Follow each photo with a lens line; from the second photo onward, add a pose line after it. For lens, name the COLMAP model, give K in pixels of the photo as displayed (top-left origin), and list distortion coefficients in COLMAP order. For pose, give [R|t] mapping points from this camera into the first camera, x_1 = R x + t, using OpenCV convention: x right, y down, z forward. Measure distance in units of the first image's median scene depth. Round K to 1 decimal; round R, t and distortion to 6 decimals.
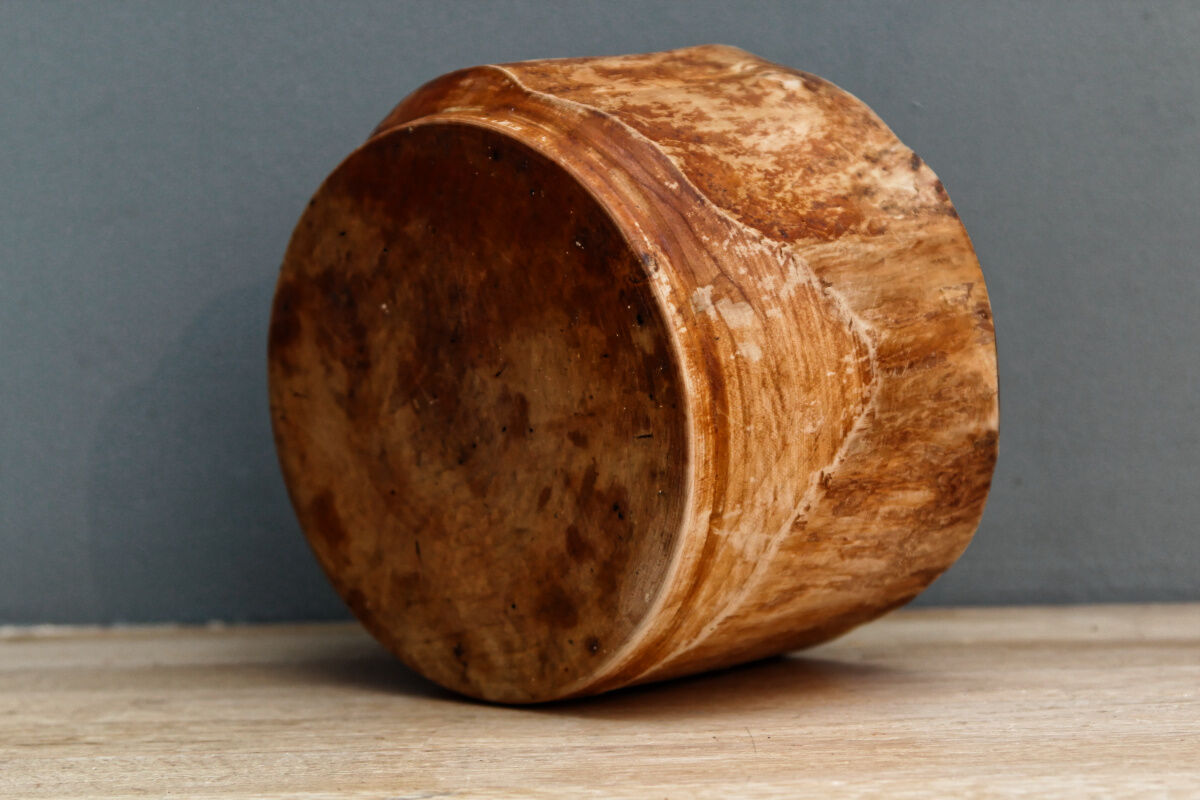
lens RADIAL K [[3207.8, 0, 600.0], [0, 3207.8, 400.0], [0, 0, 1]] dist [0.006366, 0.029704]
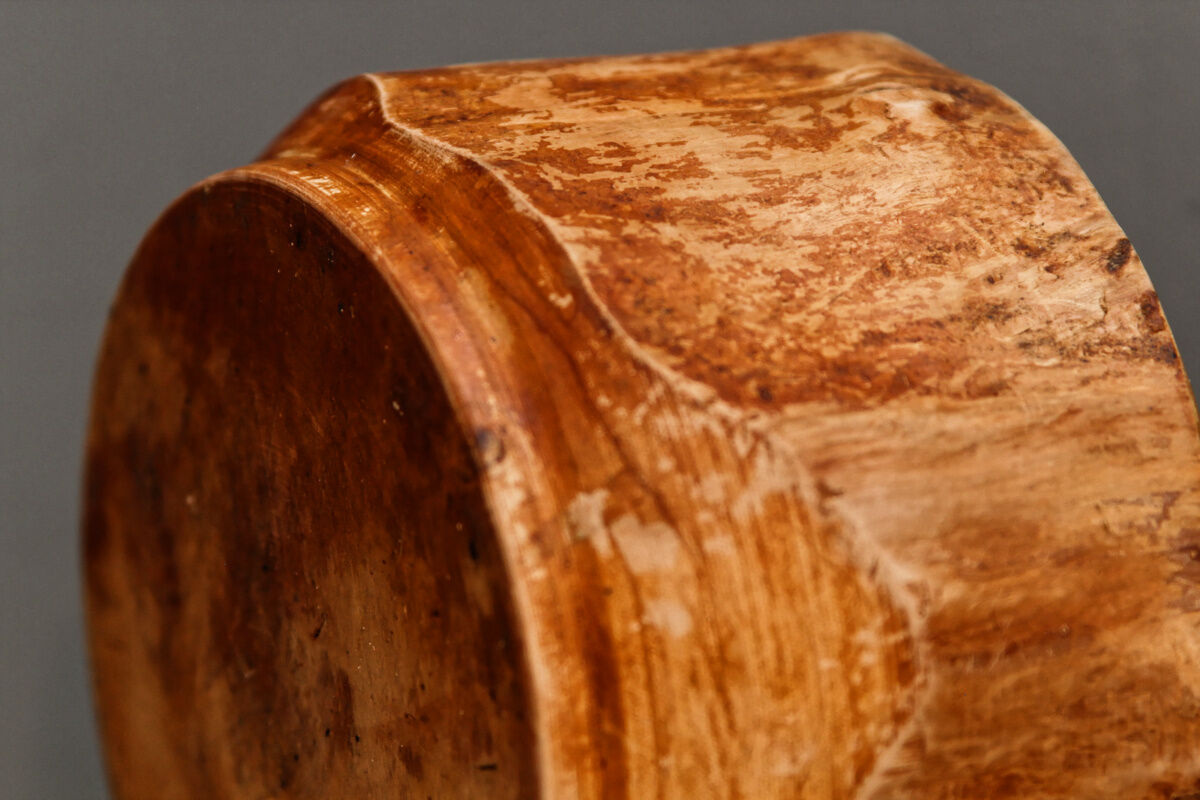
lens RADIAL K [[4453.9, 0, 600.0], [0, 4453.9, 400.0], [0, 0, 1]] dist [-0.095646, 1.243559]
pose [[0.947314, 0.021602, -0.319579, 0.261459], [-0.028059, 0.999484, -0.015613, -0.037947], [0.319076, 0.023758, 0.947431, 0.289305]]
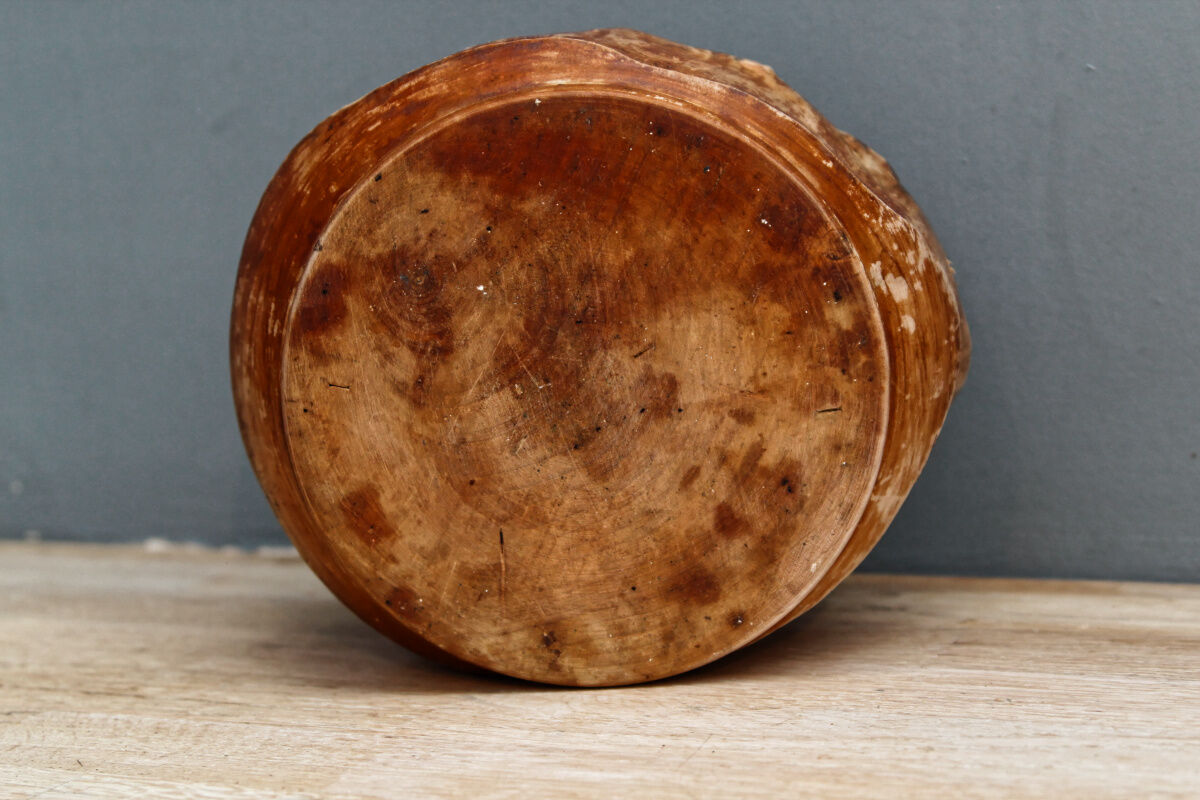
lens RADIAL K [[2363.7, 0, 600.0], [0, 2363.7, 400.0], [0, 0, 1]] dist [-0.020053, -0.029357]
pose [[0.760592, -0.052780, 0.647081, -0.513466], [0.033007, 0.998545, 0.042651, -0.025674], [-0.648390, -0.011082, 0.761227, 0.462147]]
